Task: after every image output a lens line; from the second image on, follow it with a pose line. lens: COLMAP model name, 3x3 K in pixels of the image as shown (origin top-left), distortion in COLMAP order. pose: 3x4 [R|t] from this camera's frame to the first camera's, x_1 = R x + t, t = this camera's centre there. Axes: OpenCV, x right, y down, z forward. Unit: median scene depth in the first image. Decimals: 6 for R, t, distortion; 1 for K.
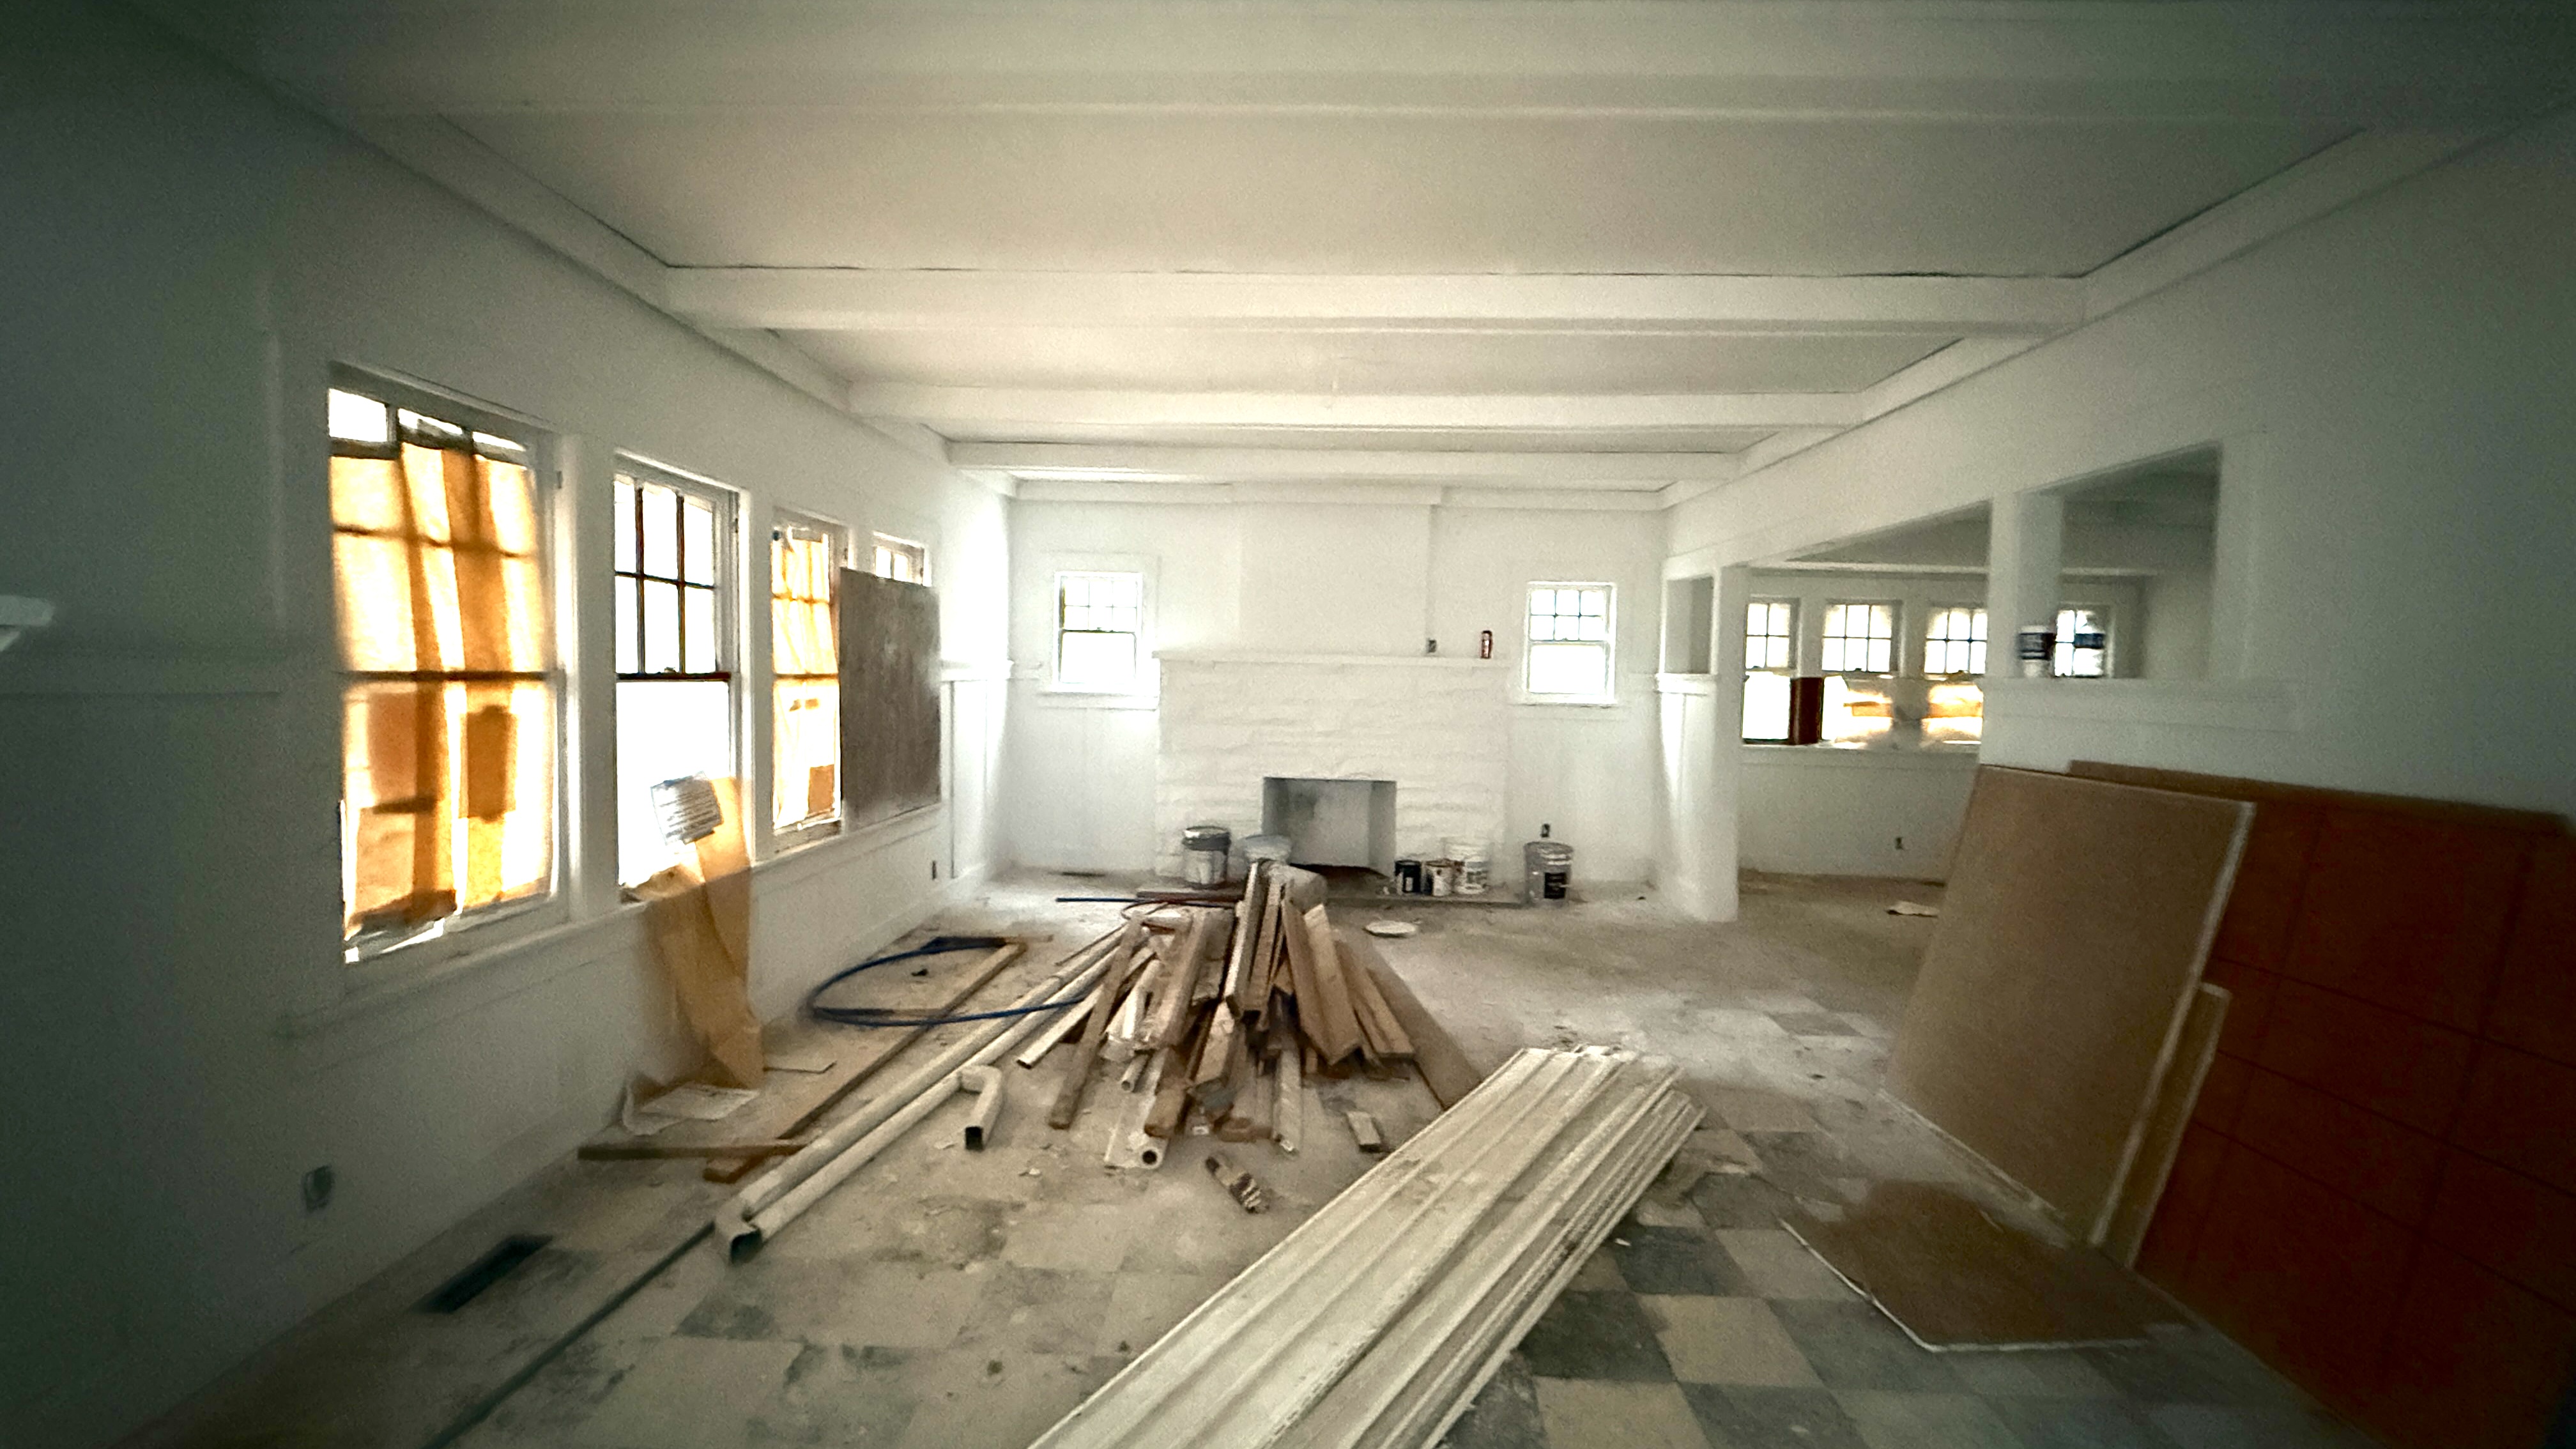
lens RADIAL K [[1012.8, 0, 1280.4], [0, 1012.8, 725.0], [0, 0, 1]] dist [-0.000490, -0.000158]
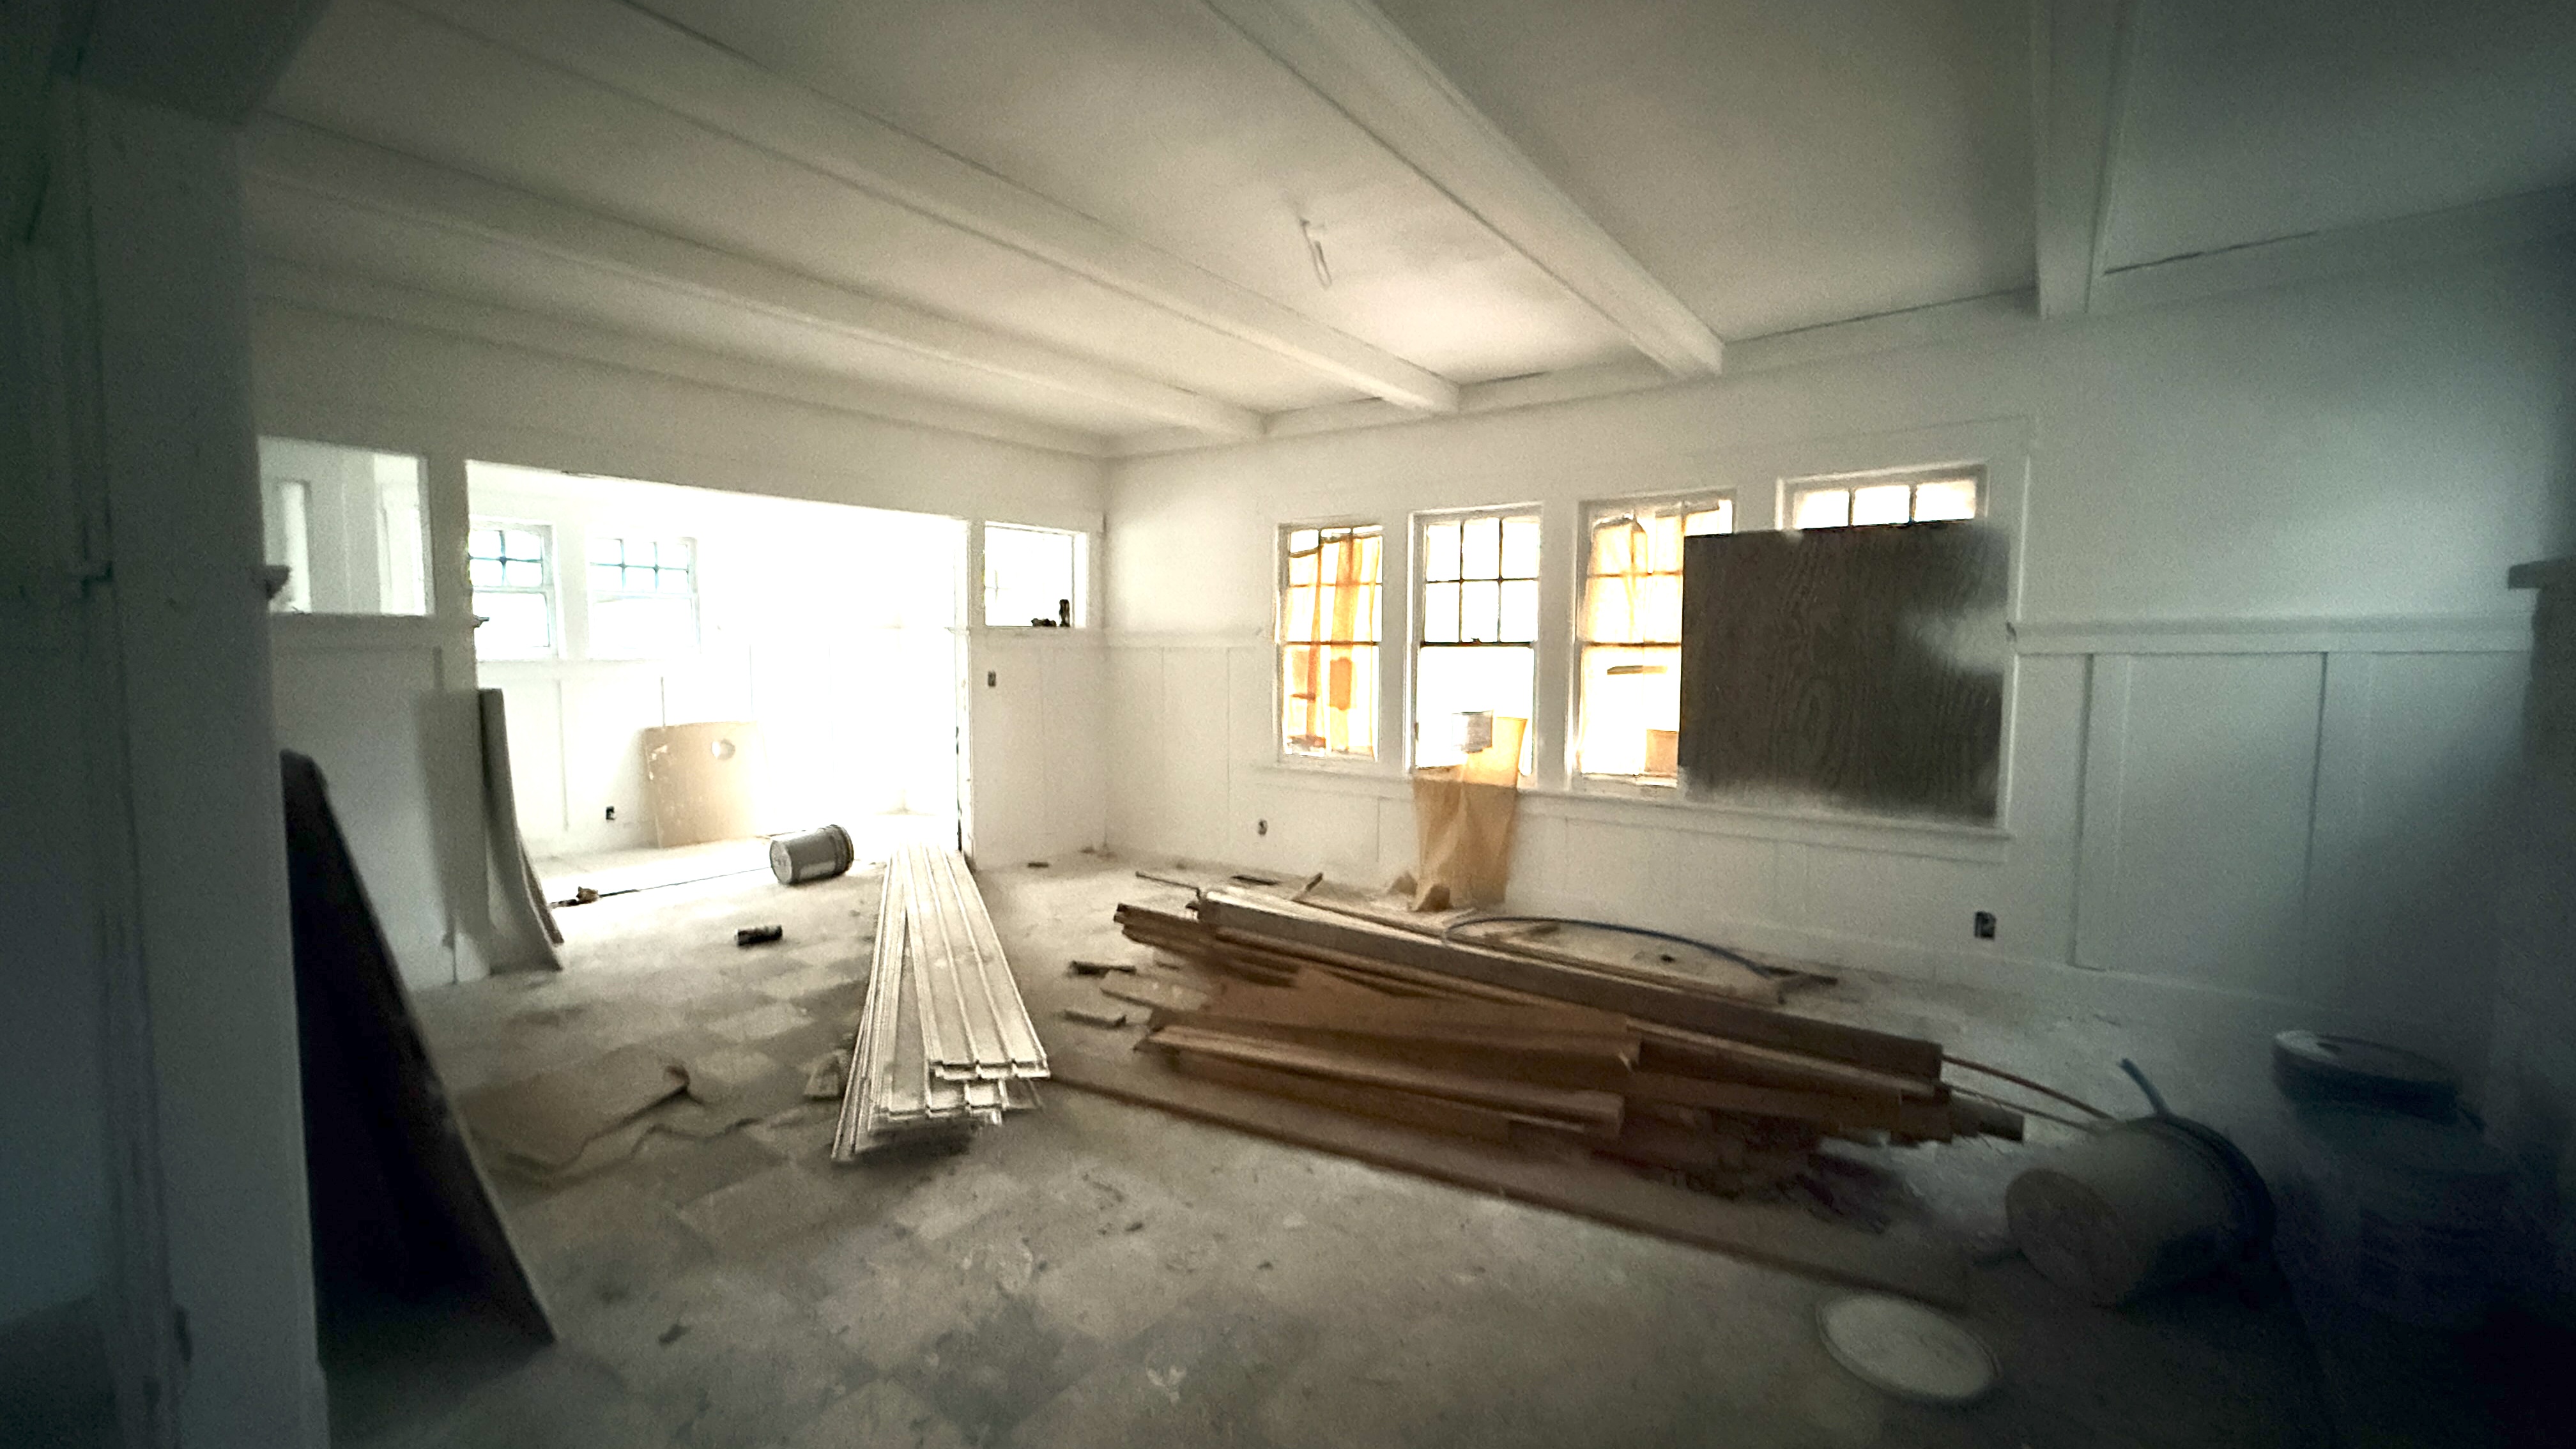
lens RADIAL K [[1012.8, 0, 1280.4], [0, 1012.8, 725.0], [0, 0, 1]] dist [-0.000490, -0.000158]
pose [[-0.566569, 0.037239, -0.823173, 0.571528], [-0.059210, 0.994556, 0.085745, -0.027753], [0.821884, 0.097321, -0.561280, 1.131415]]
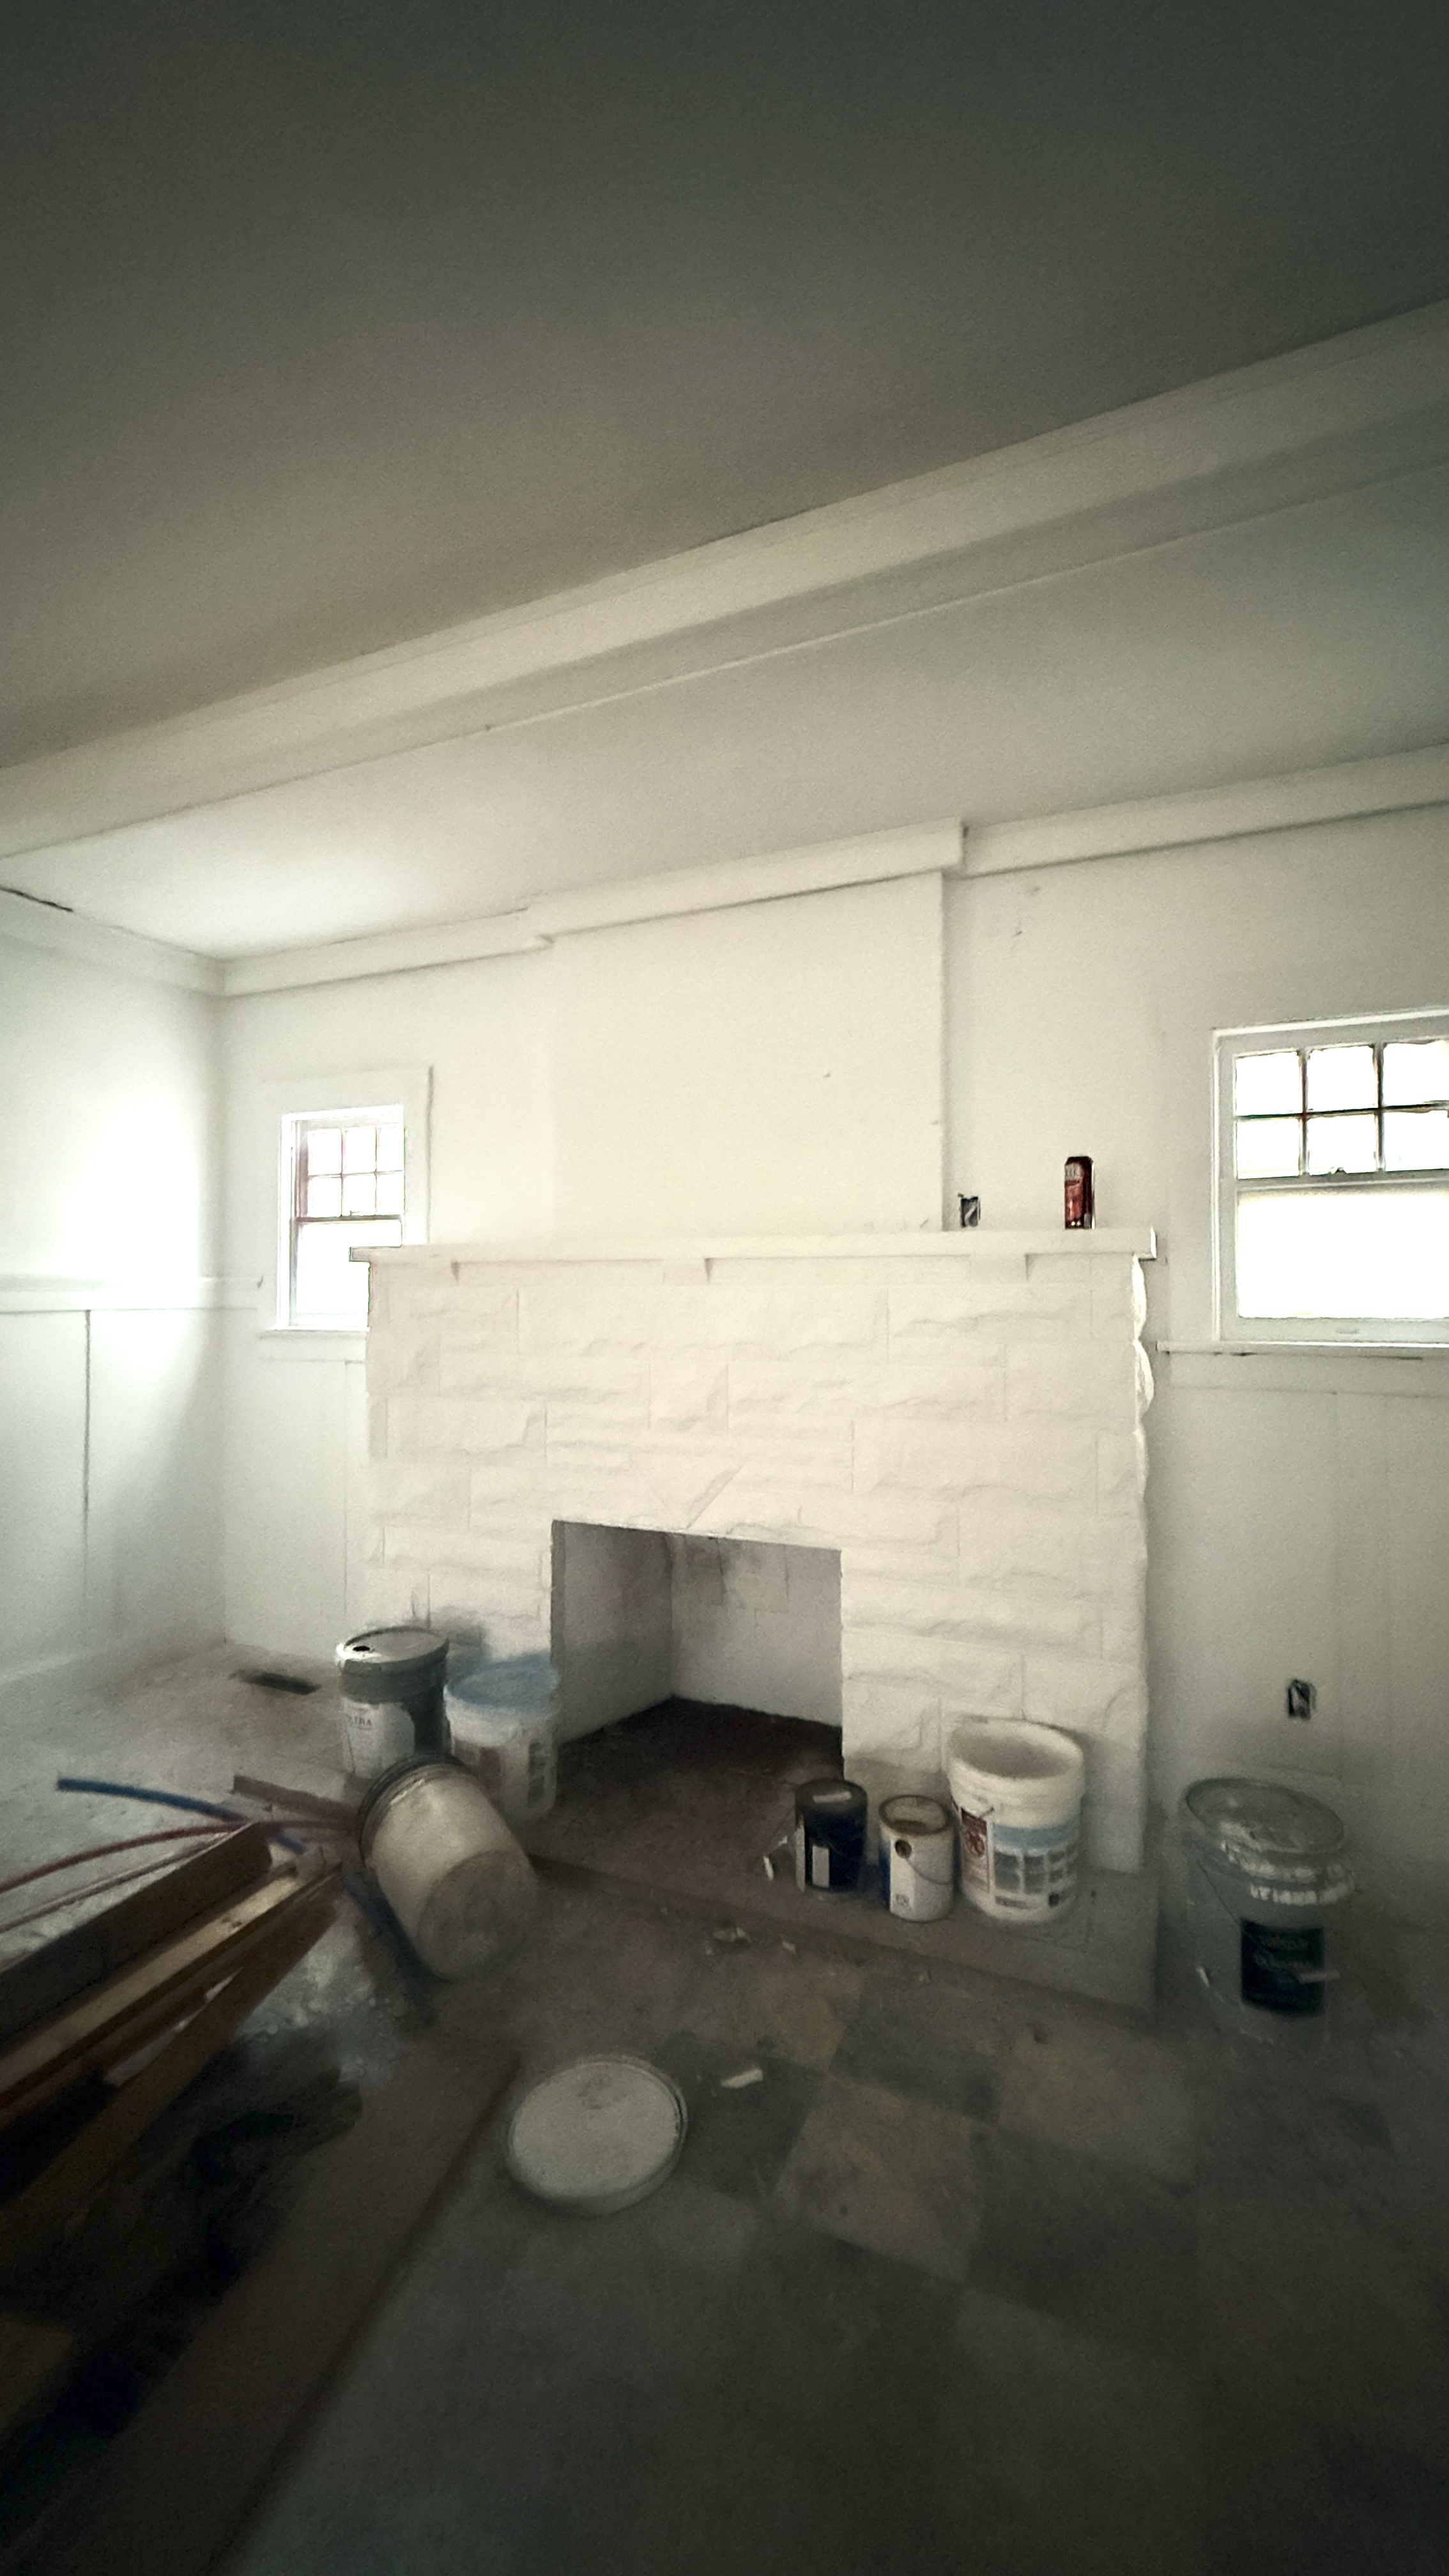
lens RADIAL K [[1012.8, 0, 733.0], [0, 1012.8, 1283.0], [0, 0, 1]] dist [-0.000490, -0.000158]
pose [[0.933581, -0.026634, -0.357375, 0.291287], [-0.000252, 0.997185, -0.074975, -0.024264], [0.358366, 0.070085, 0.930947, 0.816135]]
